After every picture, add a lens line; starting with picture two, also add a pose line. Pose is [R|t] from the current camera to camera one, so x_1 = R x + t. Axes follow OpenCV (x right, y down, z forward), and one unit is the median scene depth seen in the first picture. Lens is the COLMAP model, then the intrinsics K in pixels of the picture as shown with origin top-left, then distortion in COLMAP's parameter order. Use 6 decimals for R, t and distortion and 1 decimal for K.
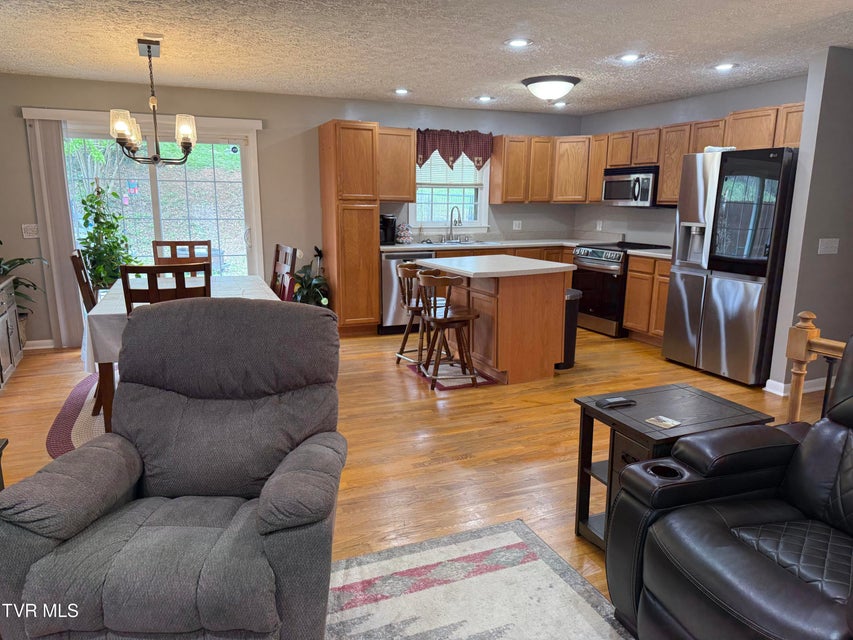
lens RADIAL K [[600.4, 0, 426.5], [0, 600.4, 320.0], [0, 0, 1]] dist [0.079730, -0.000517]
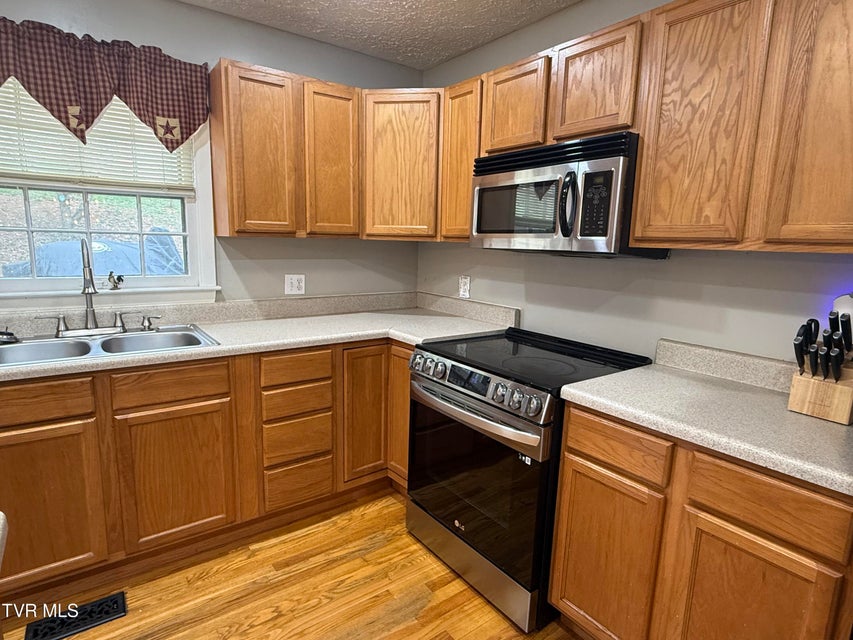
lens RADIAL K [[477.9, 0, 426.5], [0, 477.9, 320.0], [0, 0, 1]] dist [-0.001907, -0.000713]
pose [[0.974440, -0.017488, 0.223968, 0.178991], [0.023910, 0.999376, -0.025993, -0.126962], [-0.223373, 0.030684, 0.974250, 0.668870]]
